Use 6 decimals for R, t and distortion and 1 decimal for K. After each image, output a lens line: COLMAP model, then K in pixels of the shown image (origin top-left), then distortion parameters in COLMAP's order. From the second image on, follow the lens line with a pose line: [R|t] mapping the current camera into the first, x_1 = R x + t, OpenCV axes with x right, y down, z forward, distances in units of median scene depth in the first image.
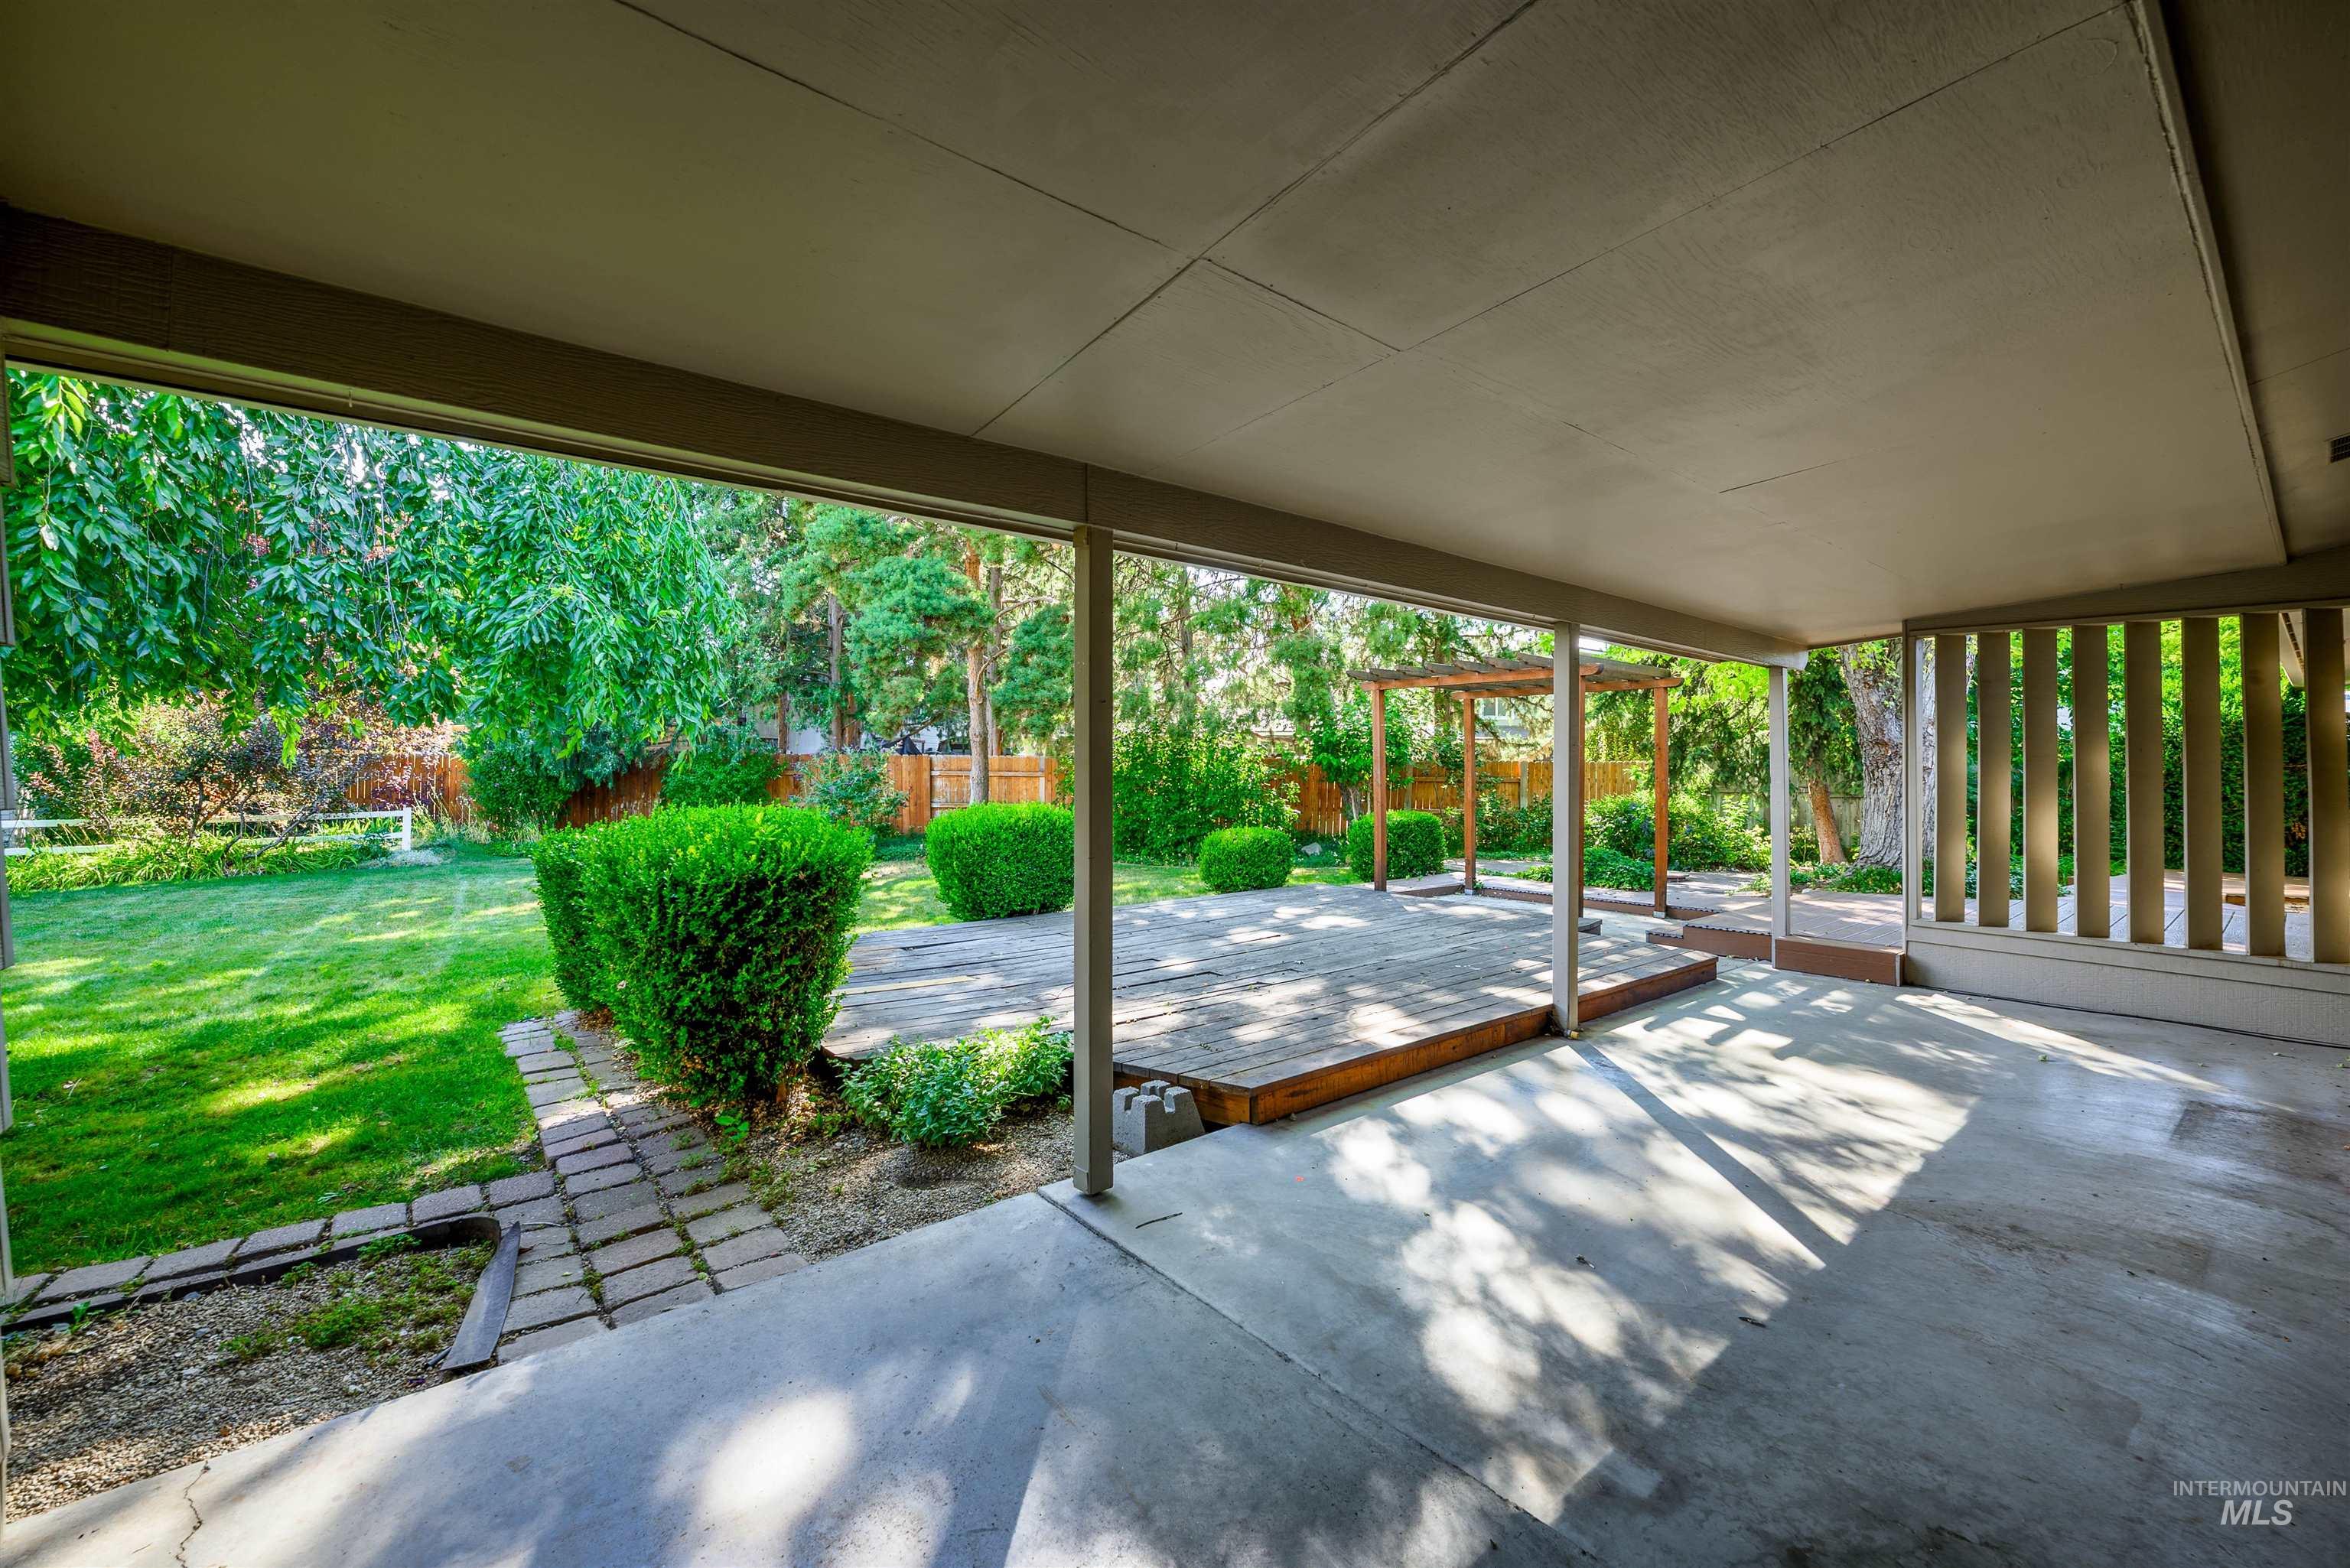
lens RADIAL K [[940.2, 0, 1175.0], [0, 940.2, 784.0], [0, 0, 1]] dist [0.001670, 0.000035]
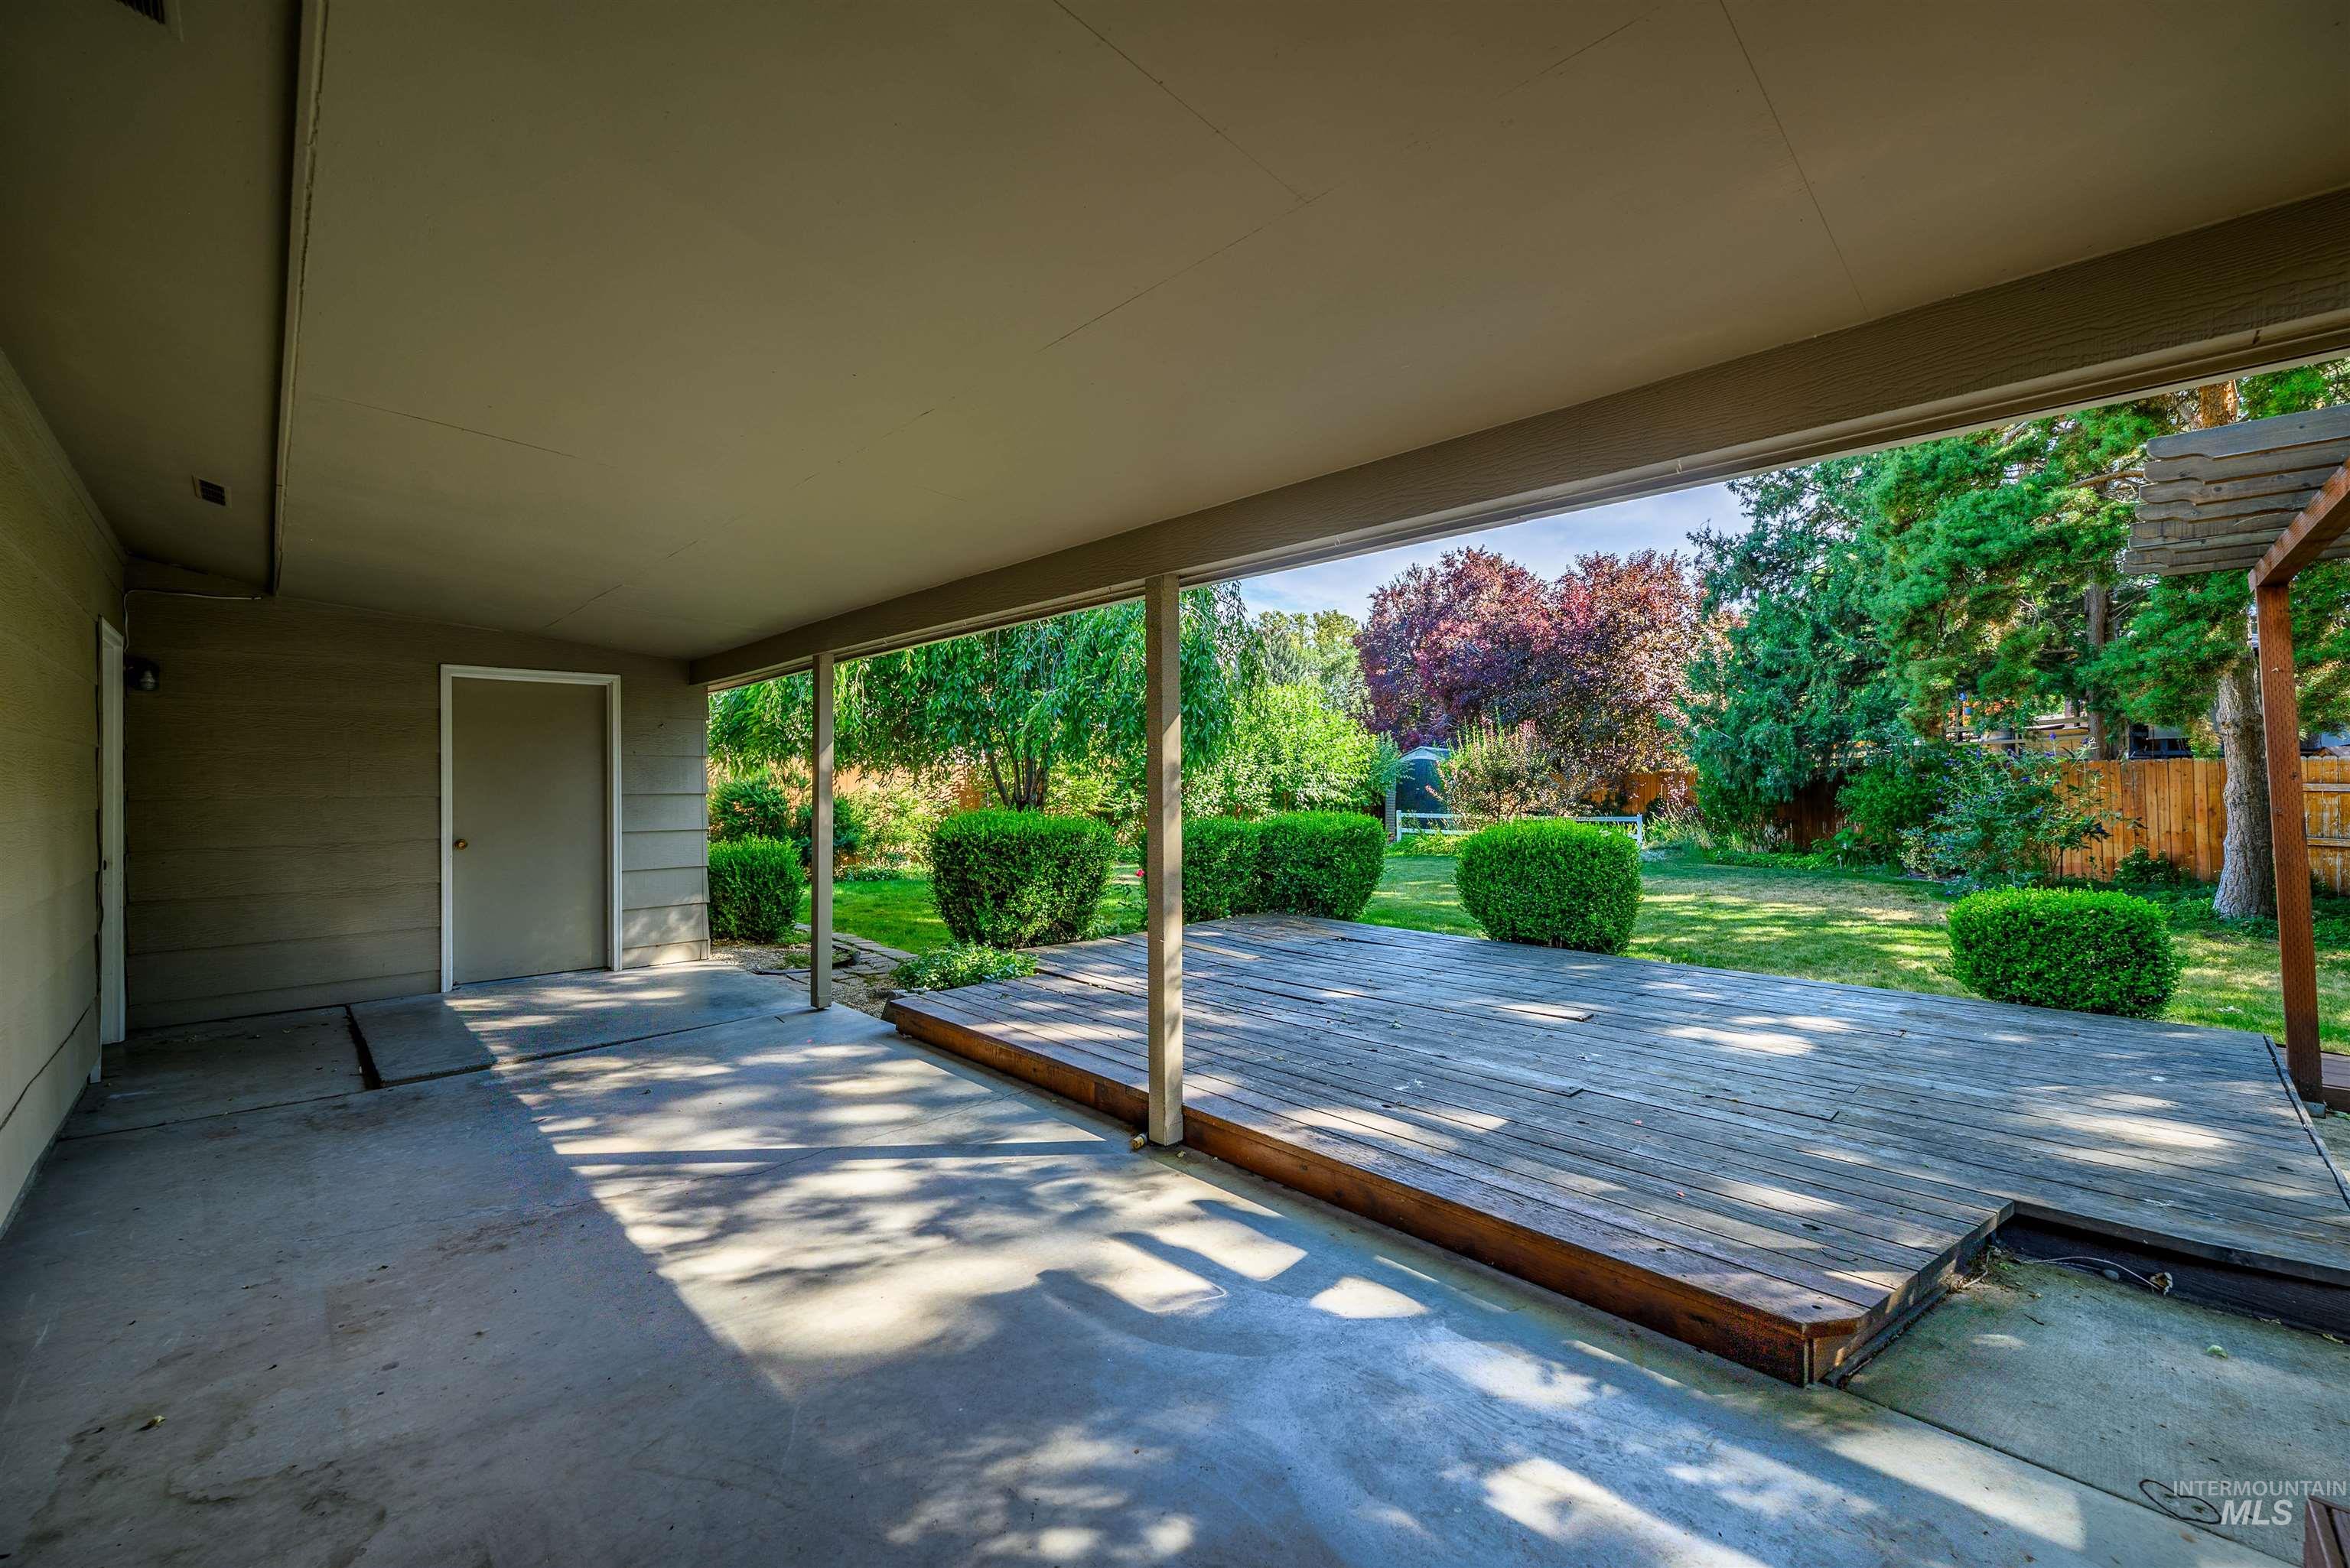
lens RADIAL K [[940.2, 0, 1175.0], [0, 940.2, 784.0], [0, 0, 1]] dist [0.001670, 0.000035]
pose [[0.087510, -0.002827, -0.996160, 1.412555], [-0.012030, 0.999920, -0.003895, -0.011510], [0.996091, 0.012325, 0.087469, 1.176363]]
